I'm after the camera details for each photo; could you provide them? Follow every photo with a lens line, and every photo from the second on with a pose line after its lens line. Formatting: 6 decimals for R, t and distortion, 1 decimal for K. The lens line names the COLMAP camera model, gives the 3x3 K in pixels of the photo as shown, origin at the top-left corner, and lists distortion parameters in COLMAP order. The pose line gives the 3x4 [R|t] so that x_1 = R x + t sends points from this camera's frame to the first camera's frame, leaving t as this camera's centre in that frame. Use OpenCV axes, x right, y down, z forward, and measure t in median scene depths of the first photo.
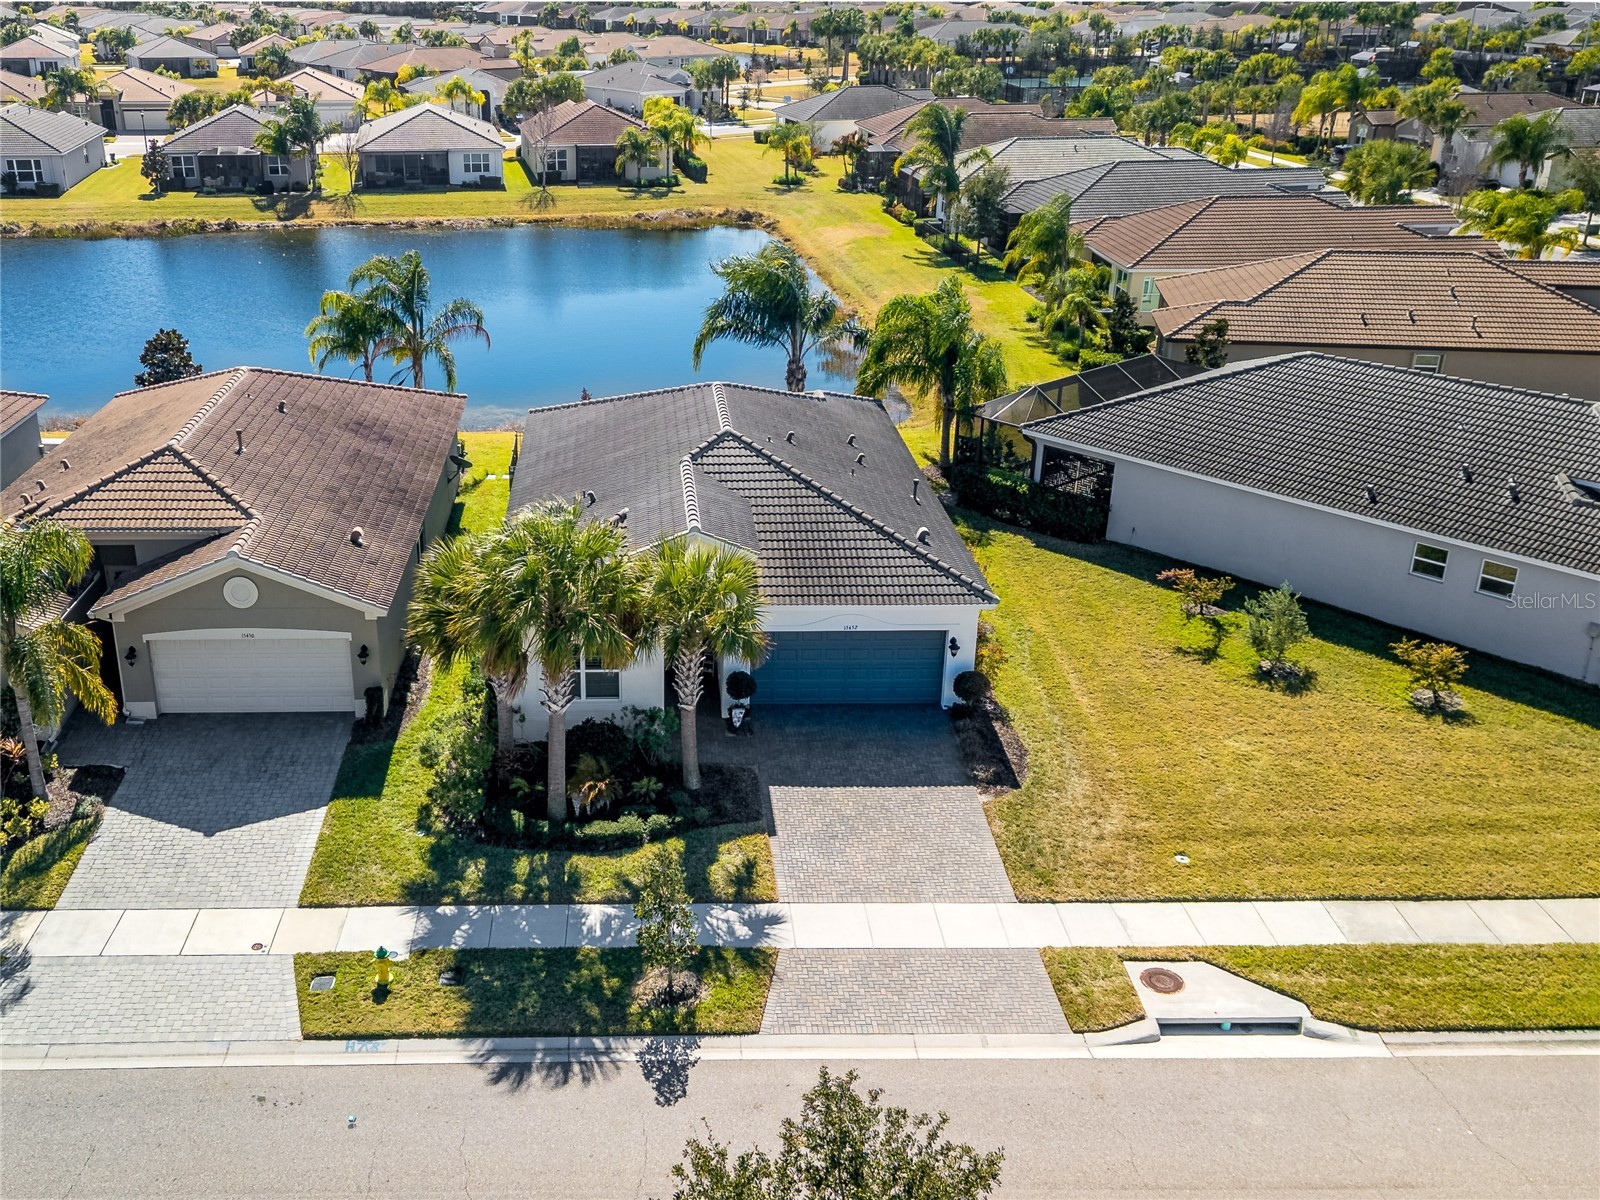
lens RADIAL K [[1557.9, 0, 655.3], [0, 1557.9, 595.6], [0, 0, 1]] dist [0.150962, -0.261249]
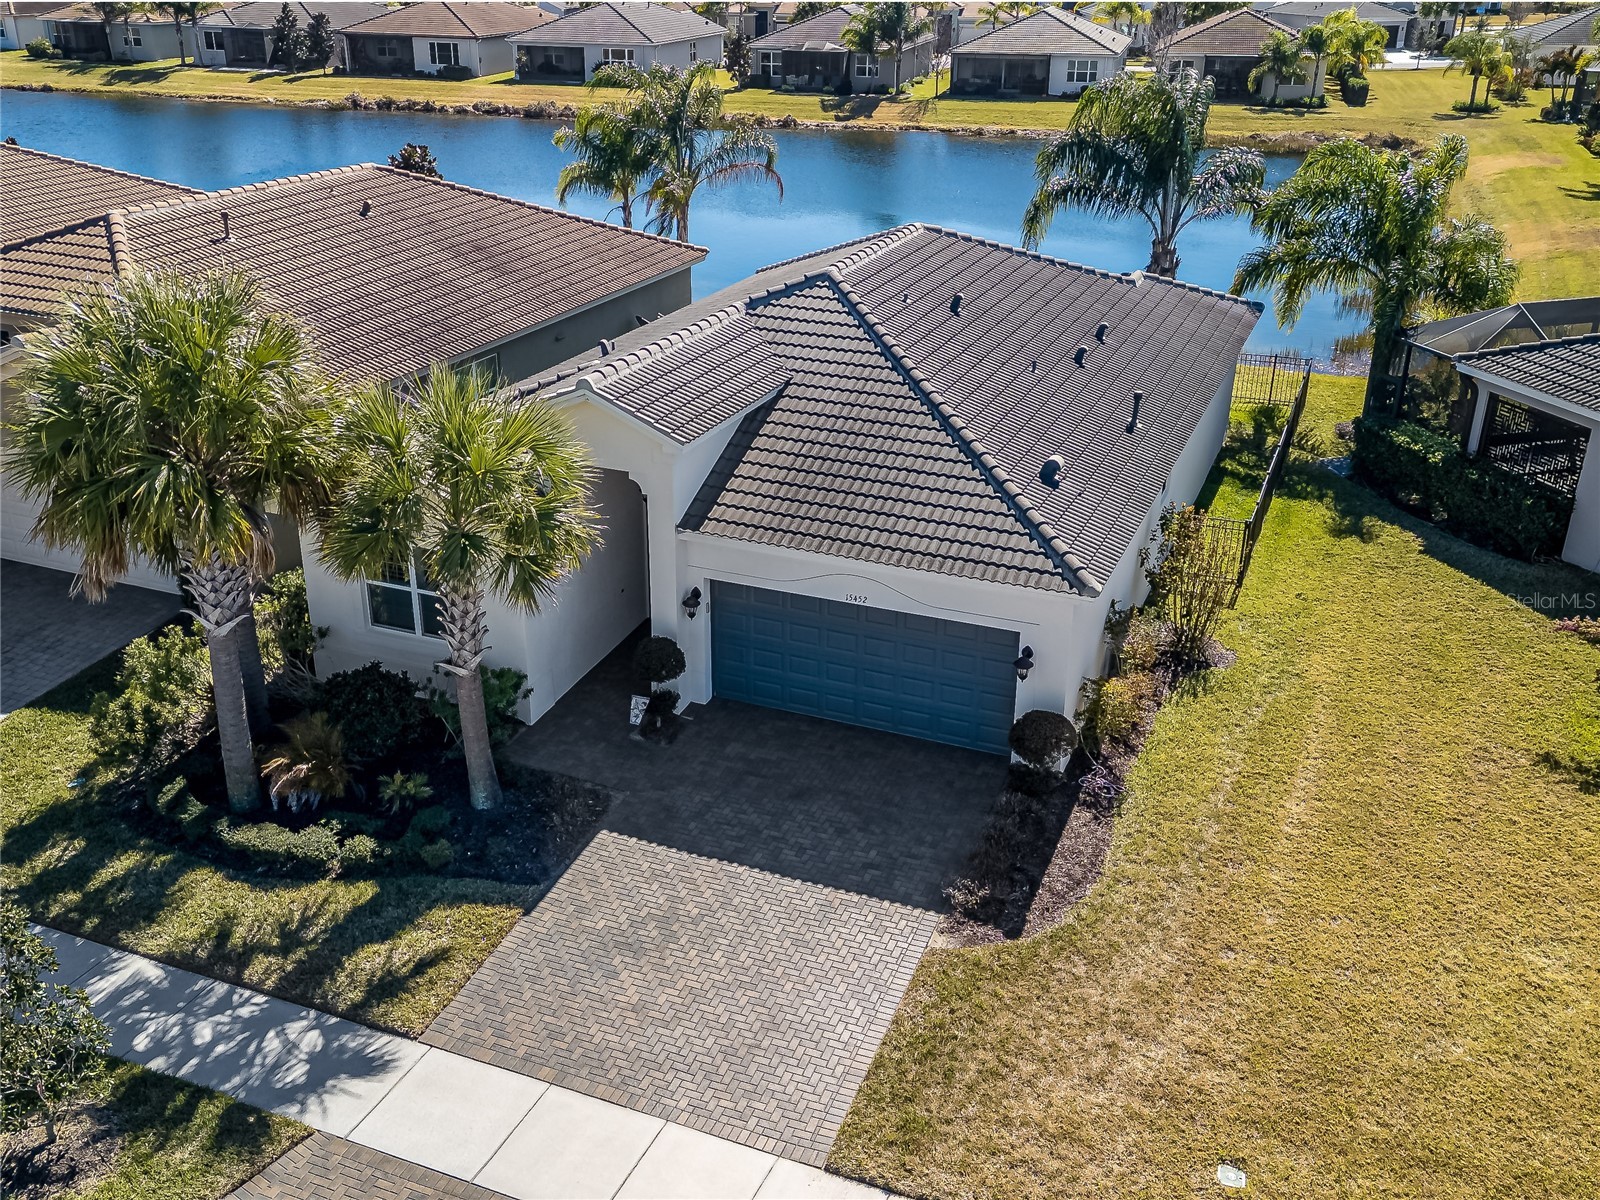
lens RADIAL K [[1533.3, 0, 769.4], [0, 1533.3, 604.2], [0, 0, 1]] dist [0.068579, -0.026620]
pose [[0.914480, 0.169983, -0.367195, 0.287801], [-0.161779, 0.985389, 0.053256, -0.002501], [0.370883, 0.010703, 0.928618, 0.429227]]
